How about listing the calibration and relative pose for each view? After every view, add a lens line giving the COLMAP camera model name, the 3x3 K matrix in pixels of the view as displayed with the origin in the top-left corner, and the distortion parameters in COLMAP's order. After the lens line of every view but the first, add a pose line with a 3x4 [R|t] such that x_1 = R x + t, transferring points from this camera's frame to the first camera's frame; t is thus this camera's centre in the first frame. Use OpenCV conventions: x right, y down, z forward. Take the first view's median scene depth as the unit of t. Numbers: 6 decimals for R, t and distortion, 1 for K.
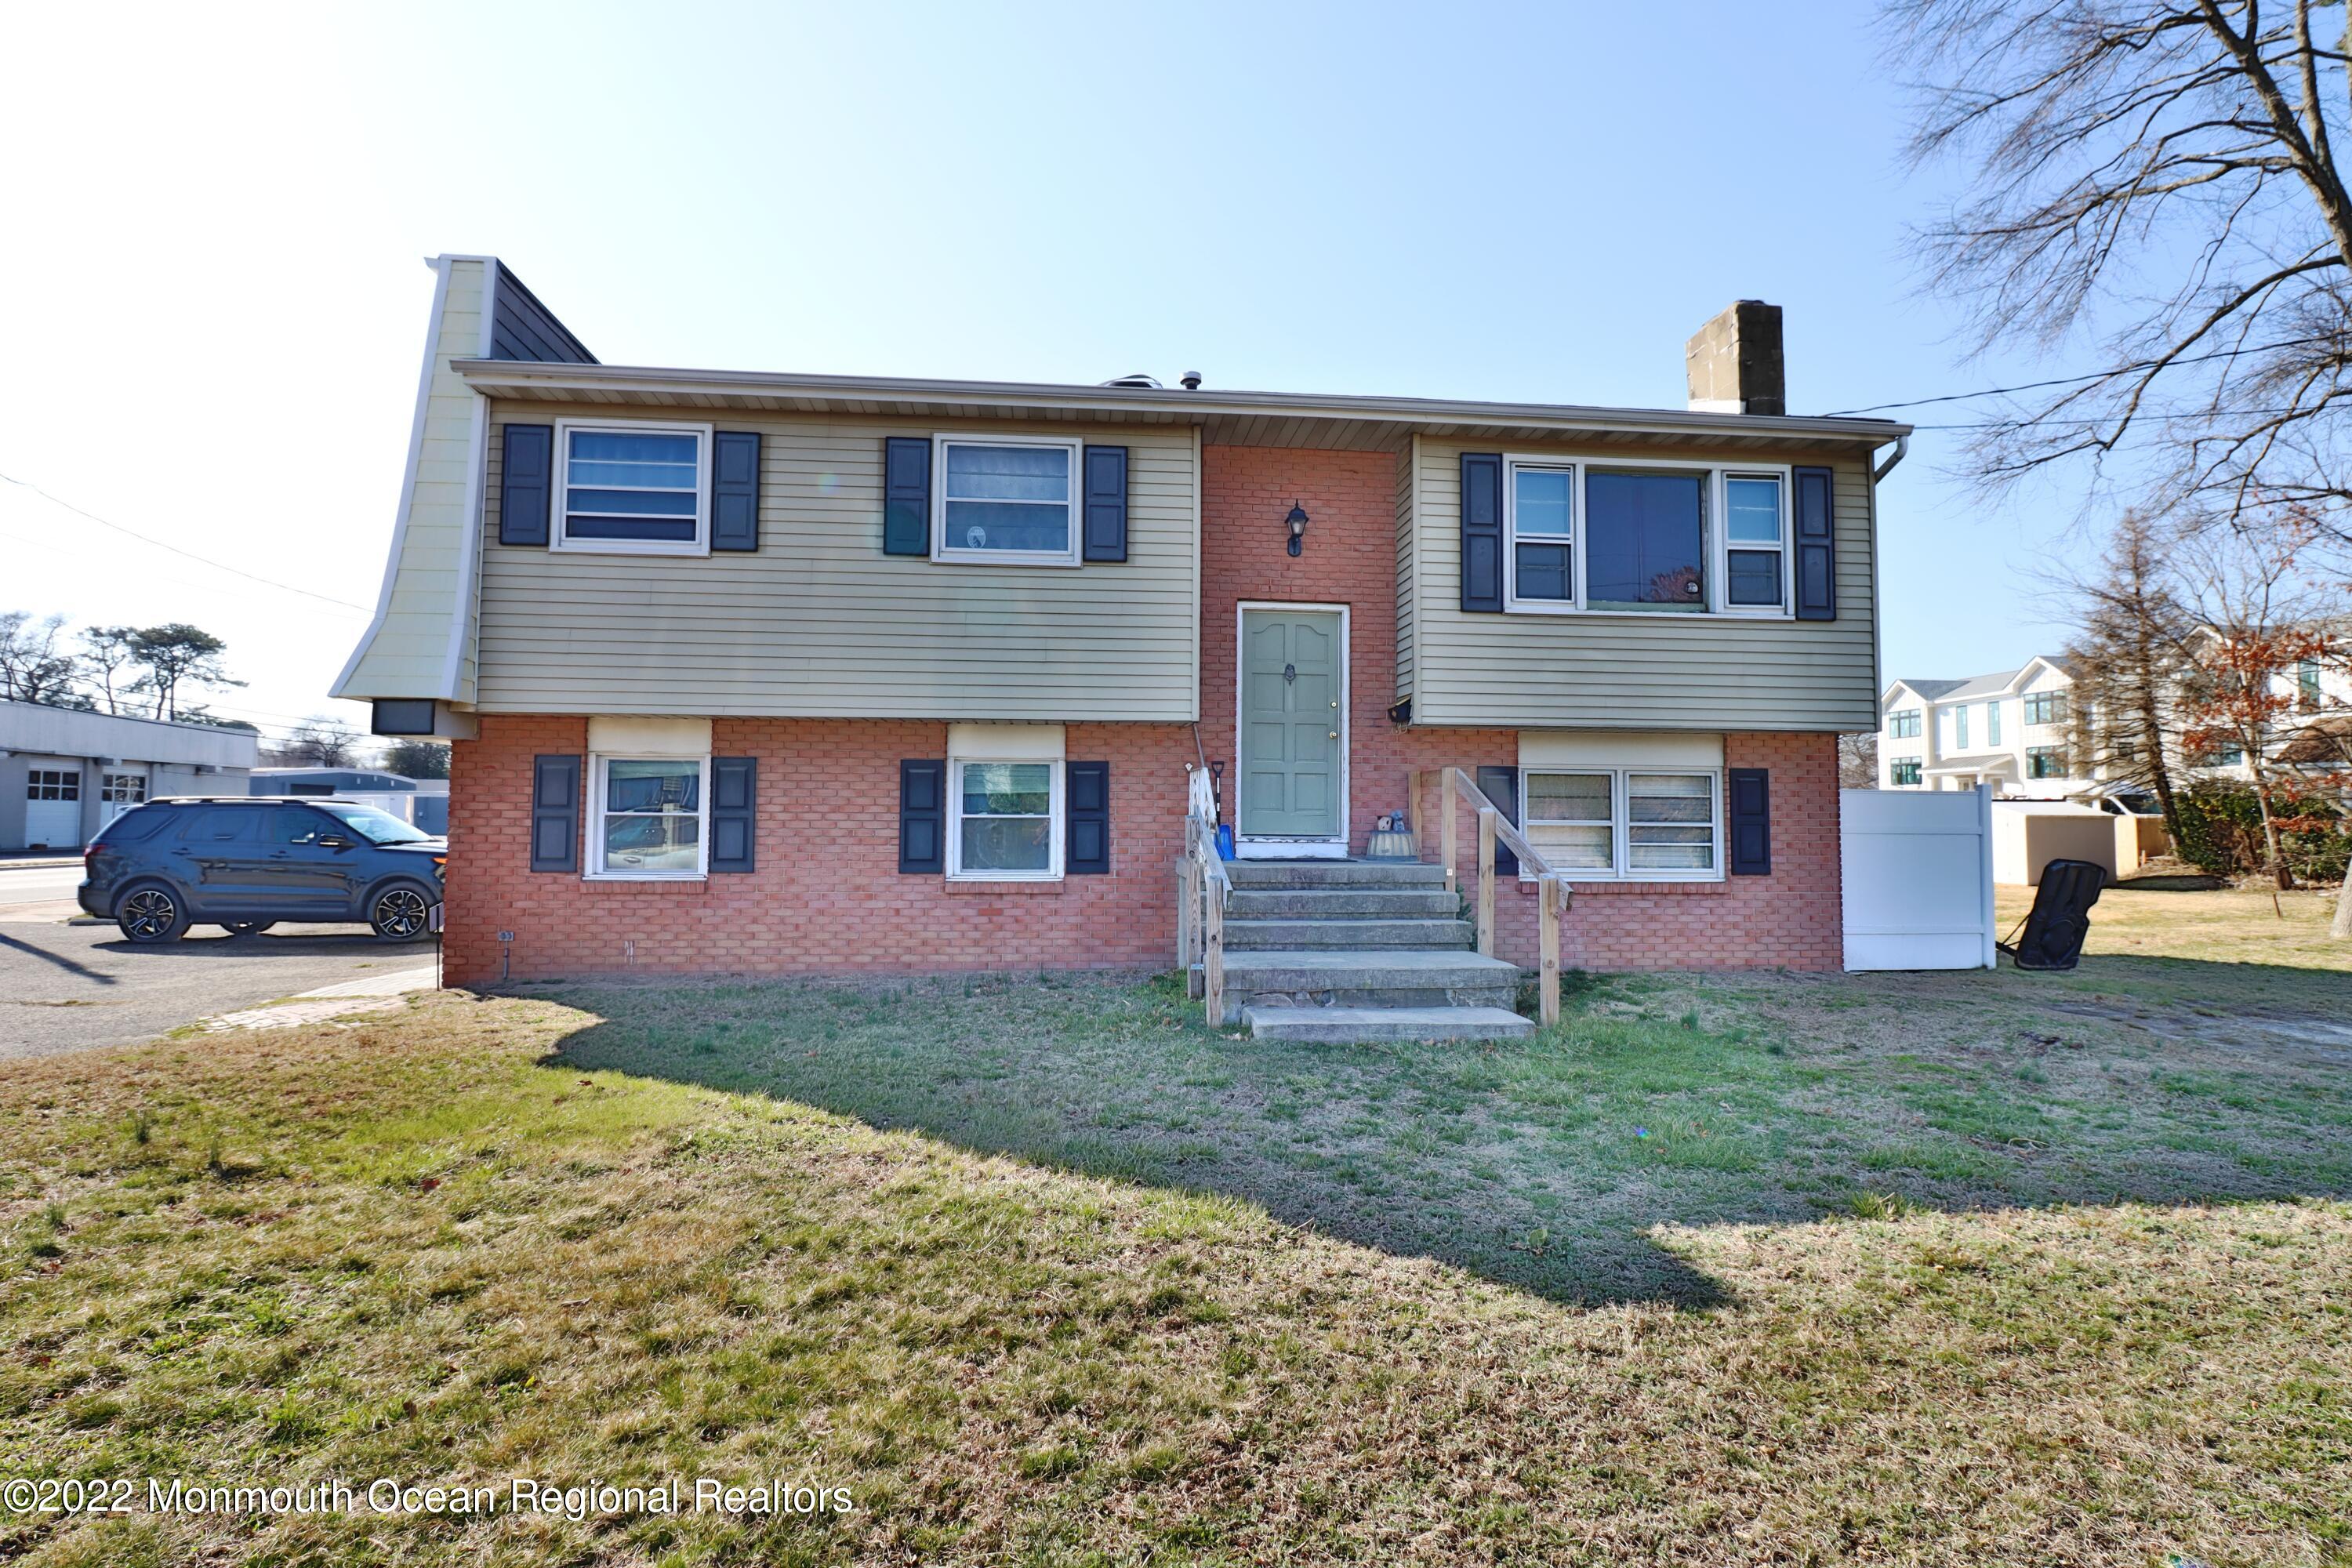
lens RADIAL K [[1193.8, 0, 1177.7], [0, 1193.8, 769.7], [0, 0, 1]] dist [-0.021638, -0.000870]
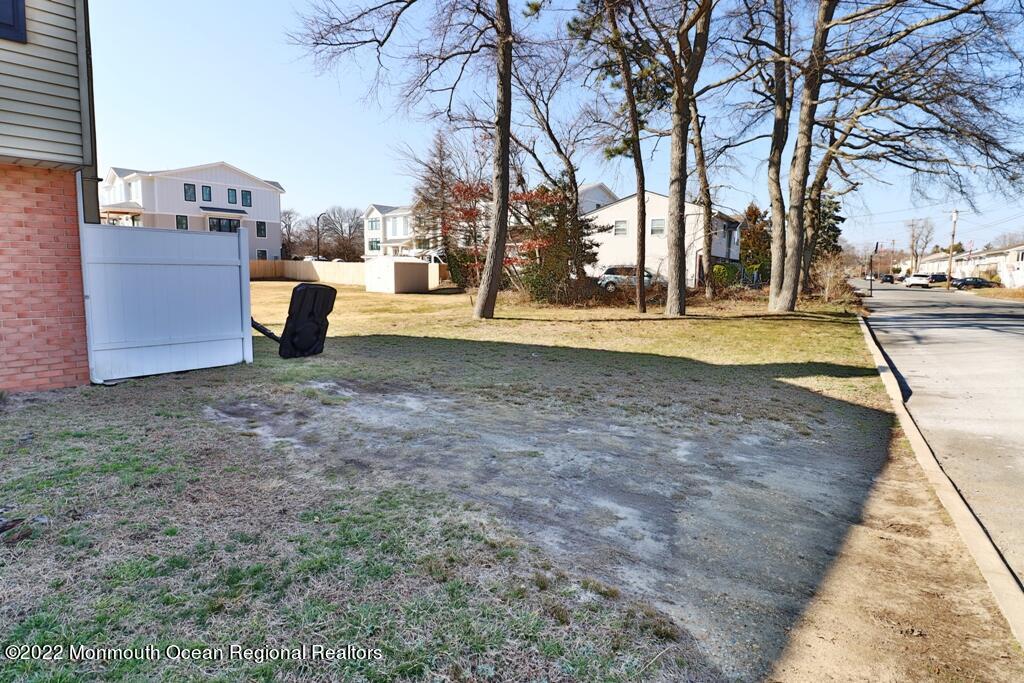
lens RADIAL K [[519.8, 0, 512.7], [0, 519.8, 335.3], [0, 0, 1]] dist [-0.021638, -0.000870]
pose [[0.715020, -0.082502, 0.694219, 0.185296], [-0.040340, 0.986489, 0.158785, 0.010262], [-0.697939, -0.141539, 0.702031, 0.135848]]
